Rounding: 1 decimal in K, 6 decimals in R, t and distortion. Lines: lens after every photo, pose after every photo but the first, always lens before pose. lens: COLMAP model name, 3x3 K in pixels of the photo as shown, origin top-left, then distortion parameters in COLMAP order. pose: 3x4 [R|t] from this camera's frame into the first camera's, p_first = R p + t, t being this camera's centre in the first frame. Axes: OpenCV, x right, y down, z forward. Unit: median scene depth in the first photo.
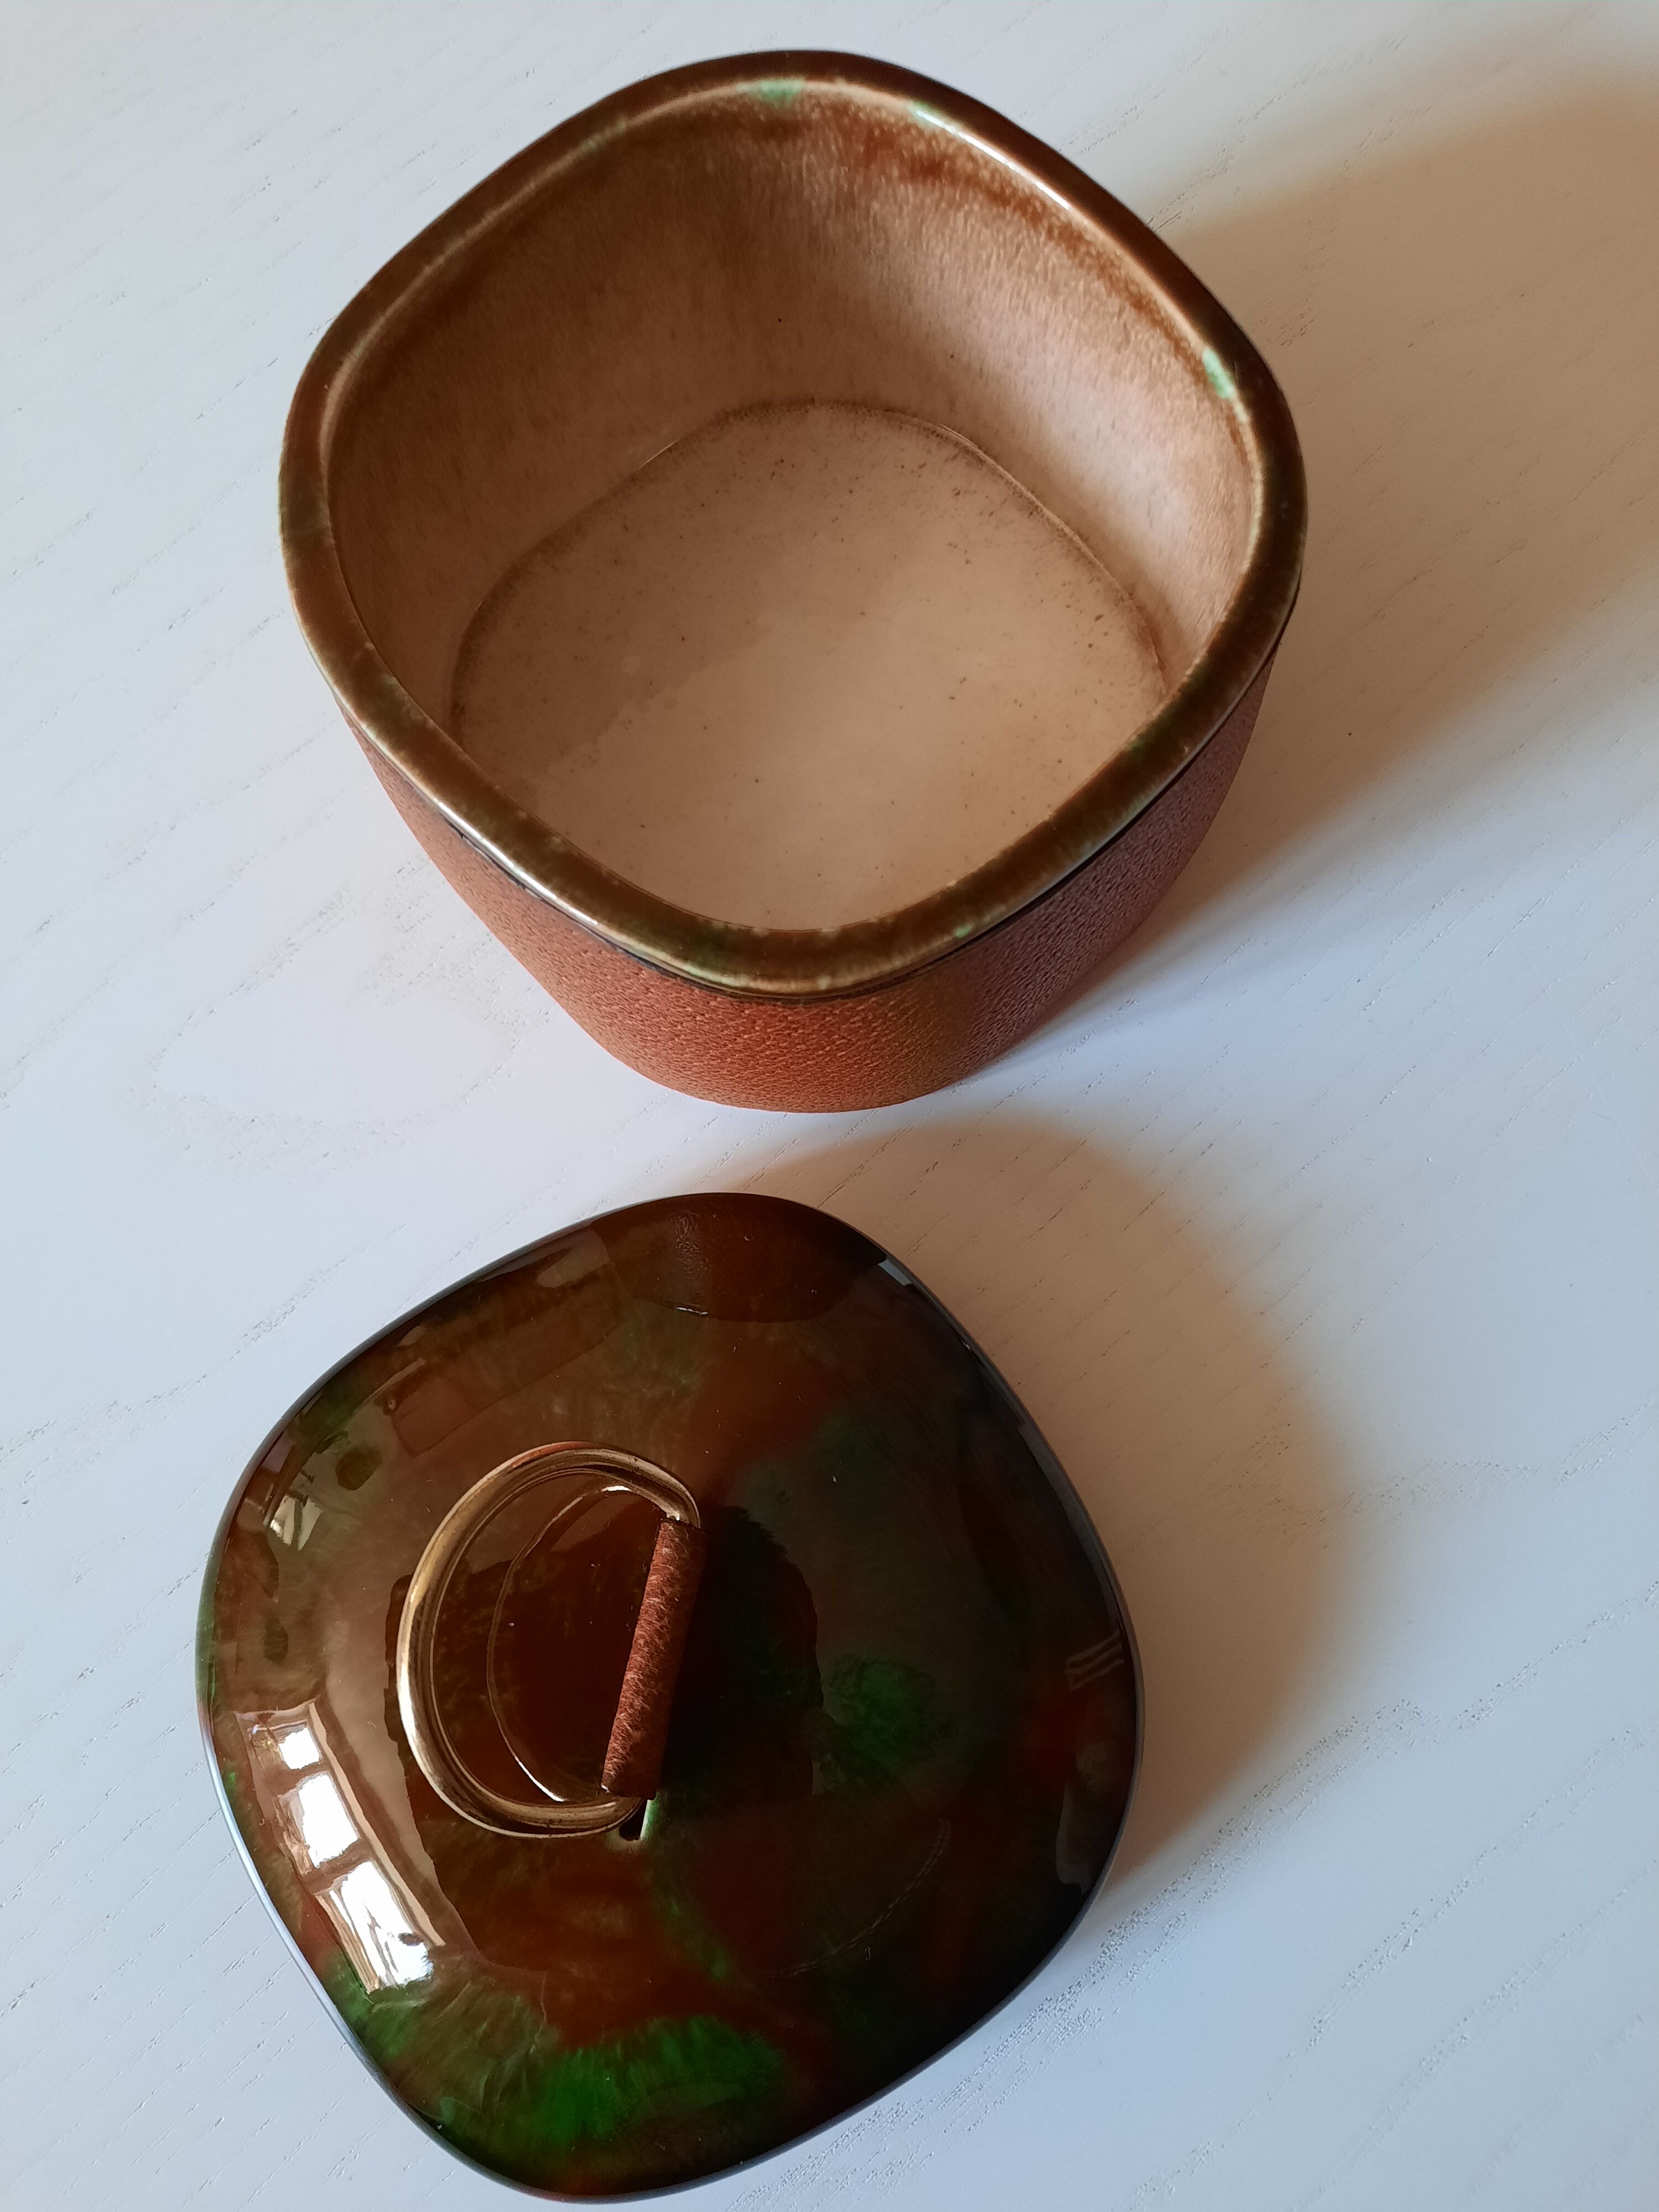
lens RADIAL K [[2005.9, 0, 834.1], [0, 2005.9, 1014.4], [0, 0, 1]] dist [0.145622, -0.243055]
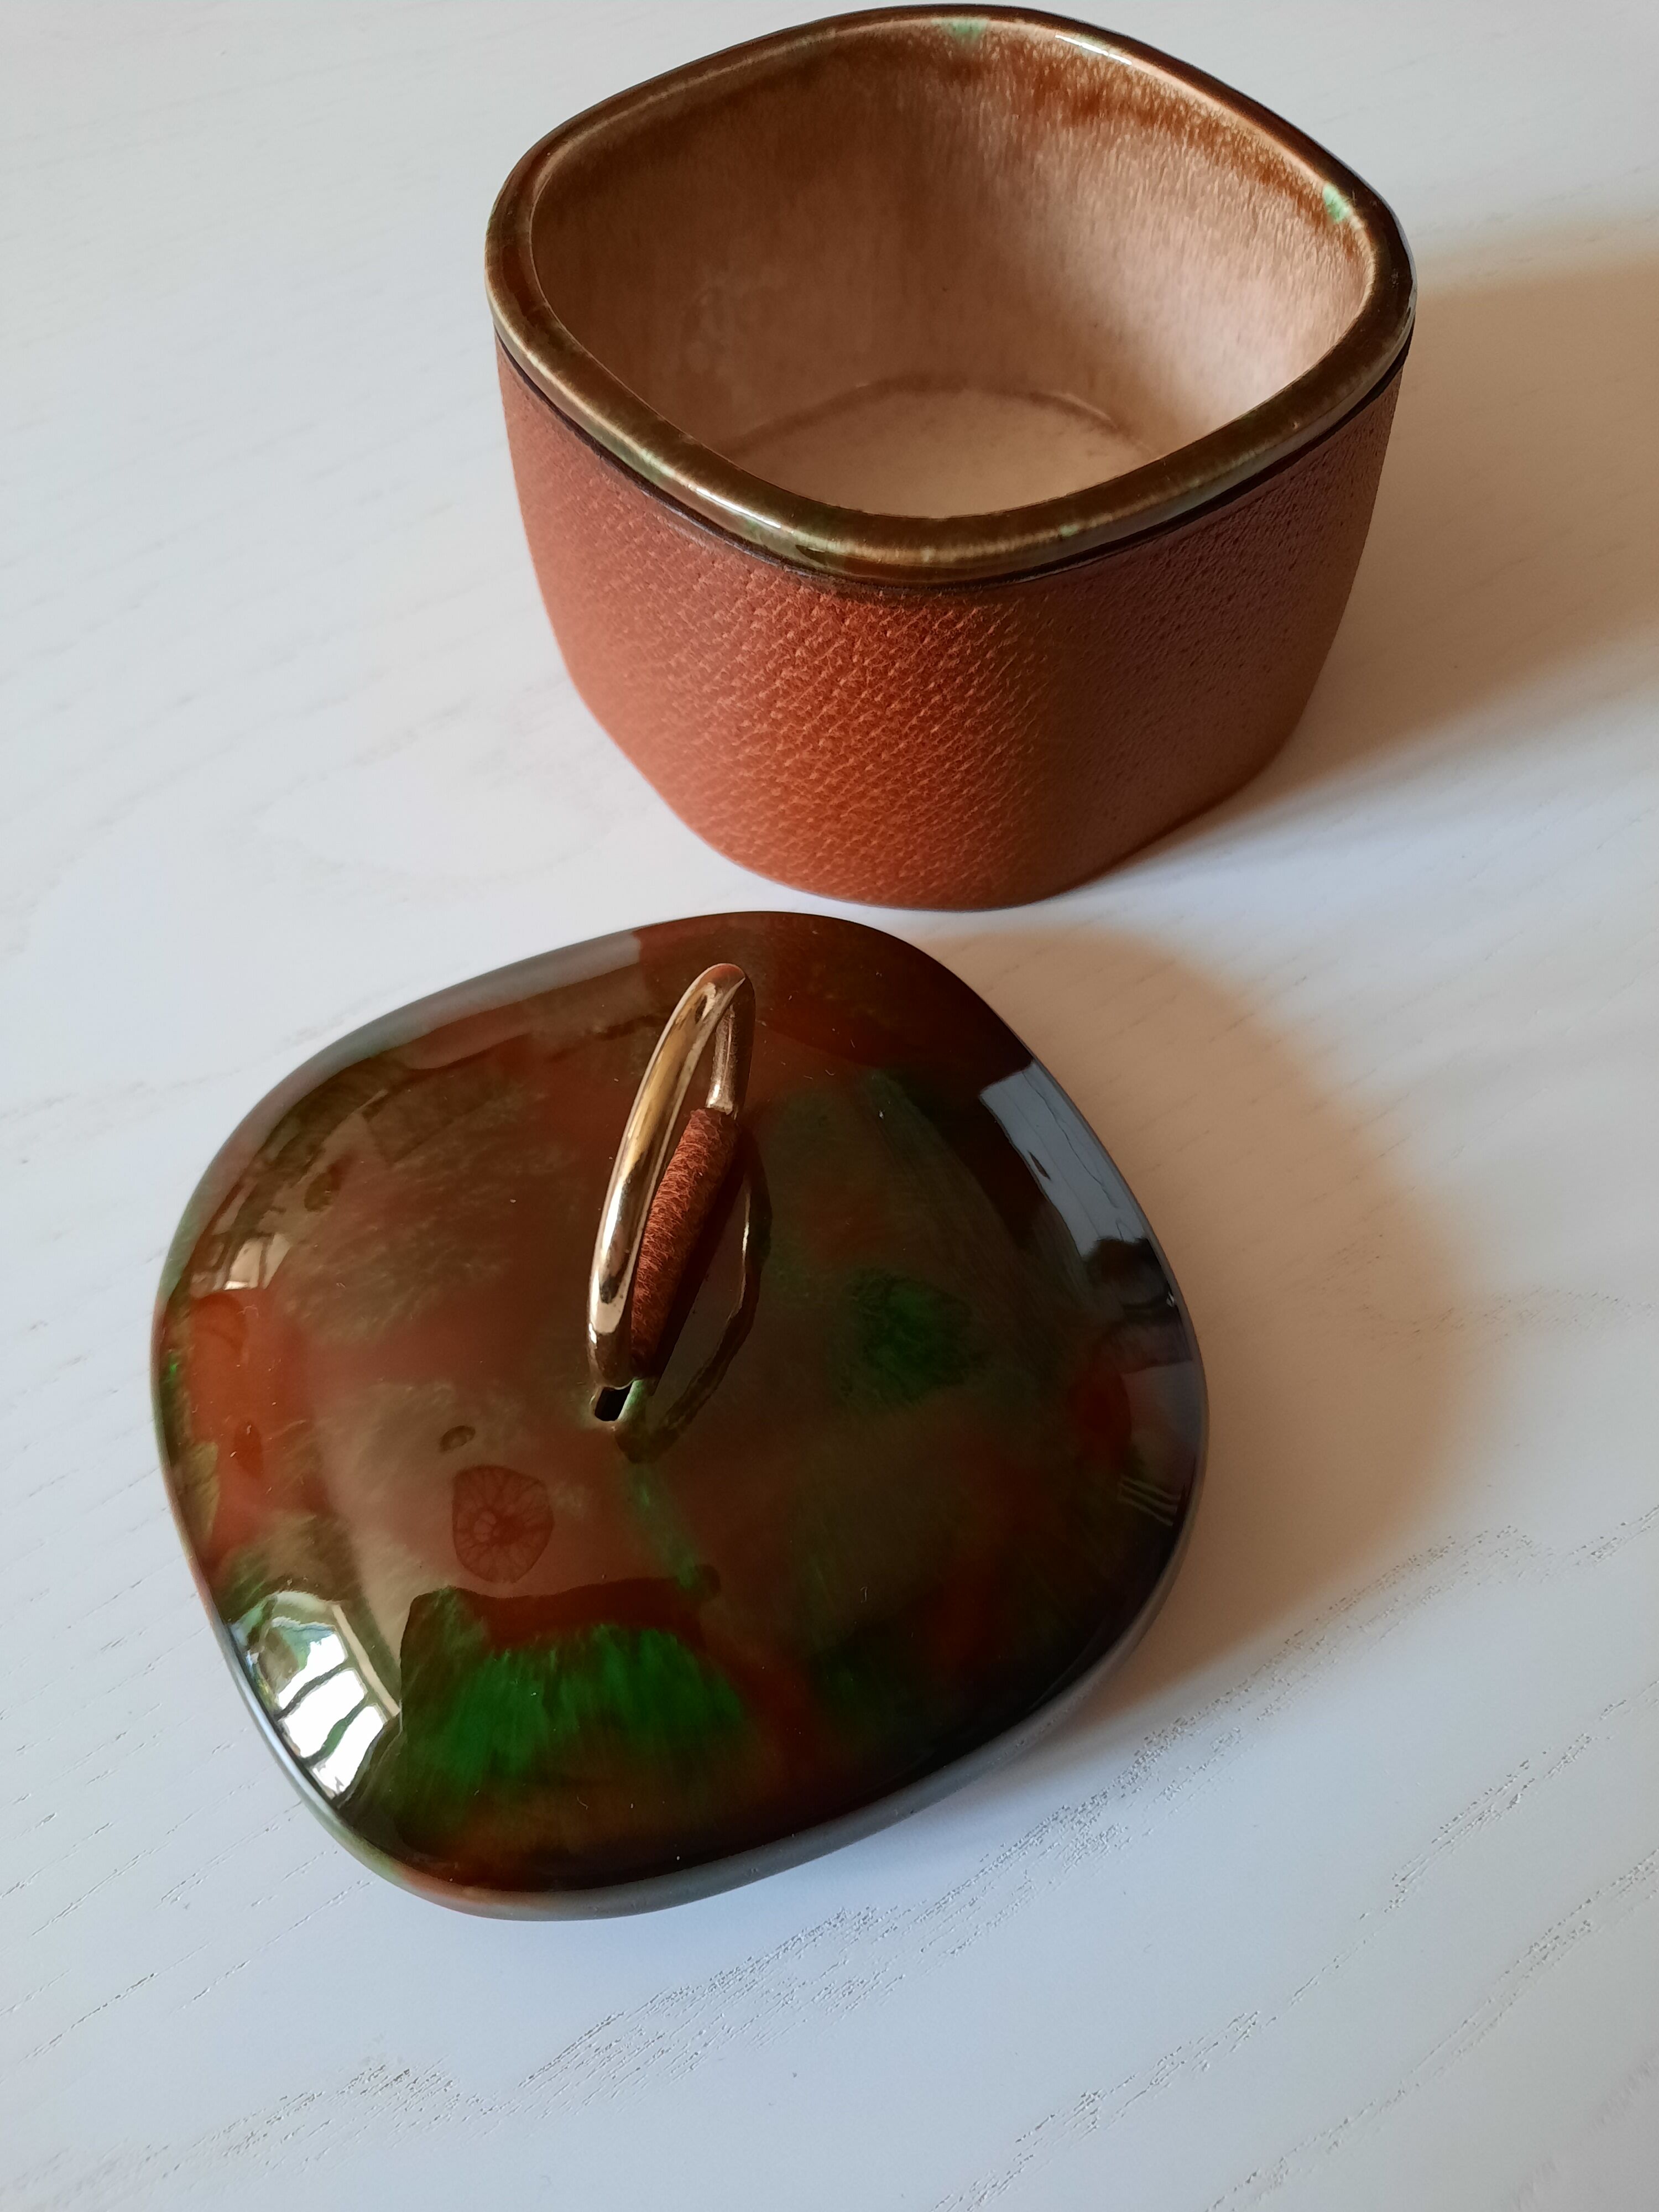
lens RADIAL K [[2005.9, 0, 834.1], [0, 2005.9, 1014.4], [0, 0, 1]] dist [0.145622, -0.243055]
pose [[0.992126, 0.099155, -0.076513, 0.043225], [-0.120801, 0.918866, -0.375623, 0.515816], [0.033060, 0.381908, 0.923609, 0.120805]]
